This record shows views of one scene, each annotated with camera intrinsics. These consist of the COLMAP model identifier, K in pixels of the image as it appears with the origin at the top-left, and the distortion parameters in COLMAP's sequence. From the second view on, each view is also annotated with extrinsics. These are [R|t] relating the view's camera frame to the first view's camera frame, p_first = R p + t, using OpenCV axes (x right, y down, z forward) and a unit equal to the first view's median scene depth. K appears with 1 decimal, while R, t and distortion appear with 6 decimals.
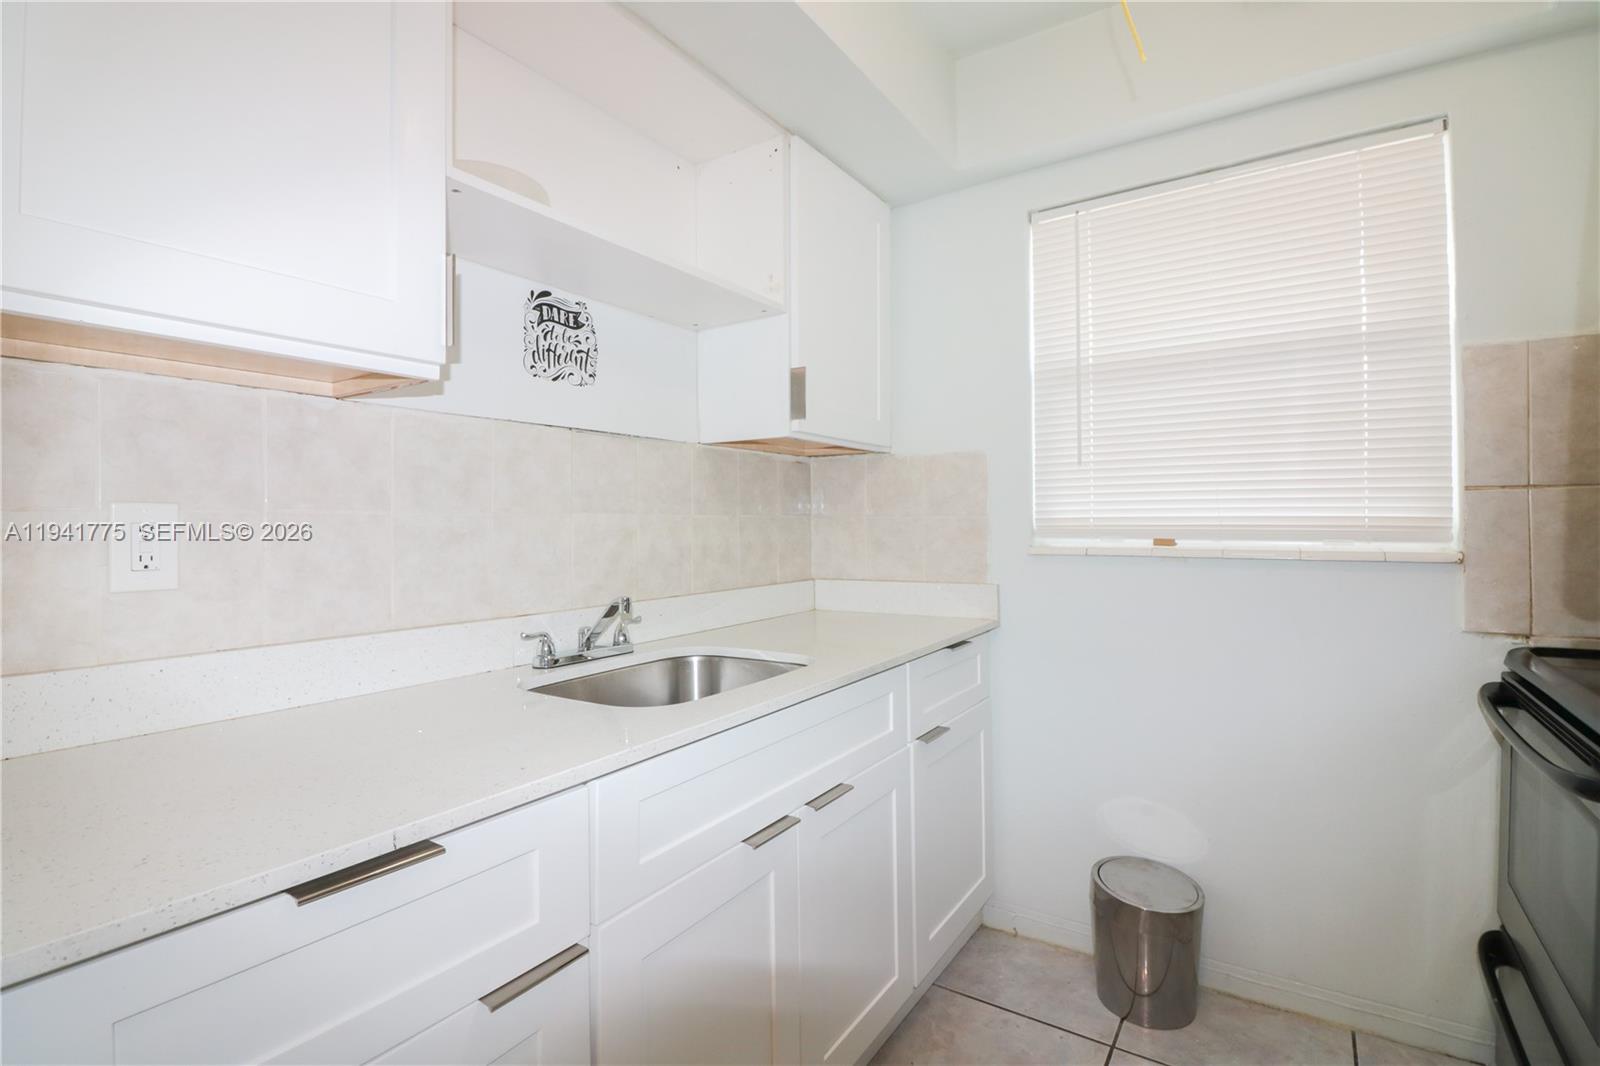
lens RADIAL K [[755.7, 0, 802.6], [0, 755.7, 519.9], [0, 0, 1]] dist [-0.000791, 0.000124]
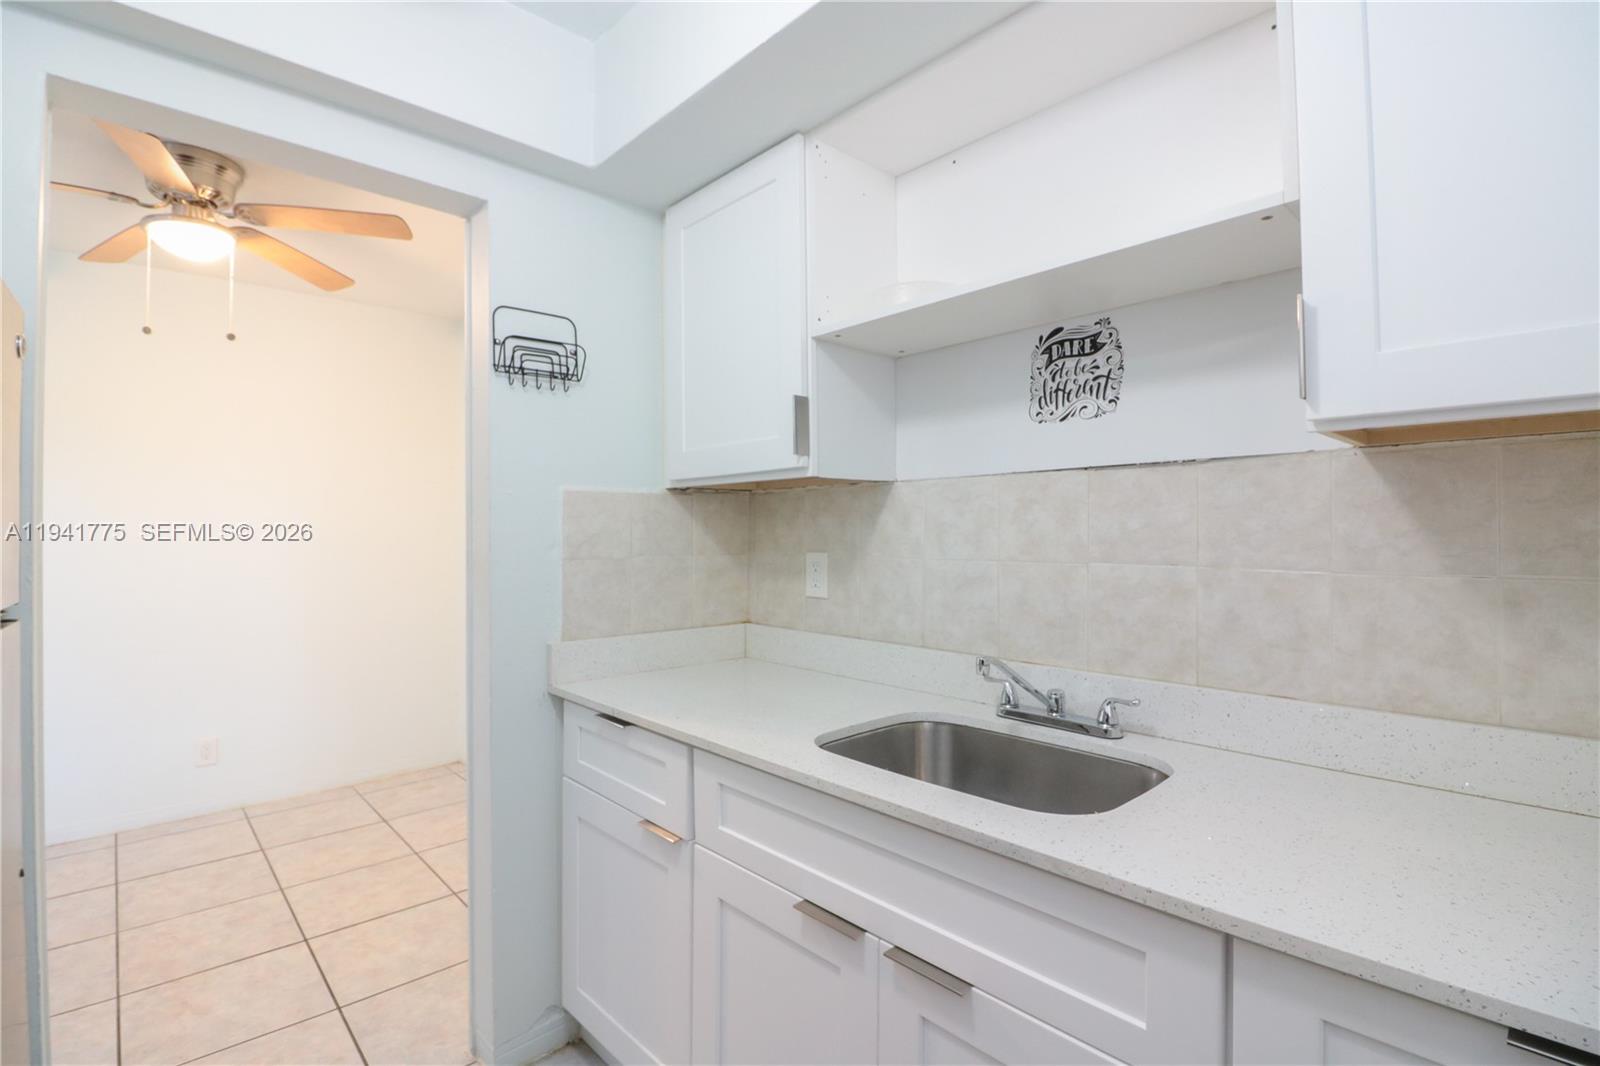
lens RADIAL K [[755.7, 0, 802.6], [0, 755.7, 539.3], [0, 0, 1]] dist [-0.000791, 0.000124]
pose [[-0.238119, 0.007063, -0.971210, 0.650648], [0.000606, 0.999974, 0.007123, -0.043793], [0.971236, 0.001108, -0.238117, 0.899131]]
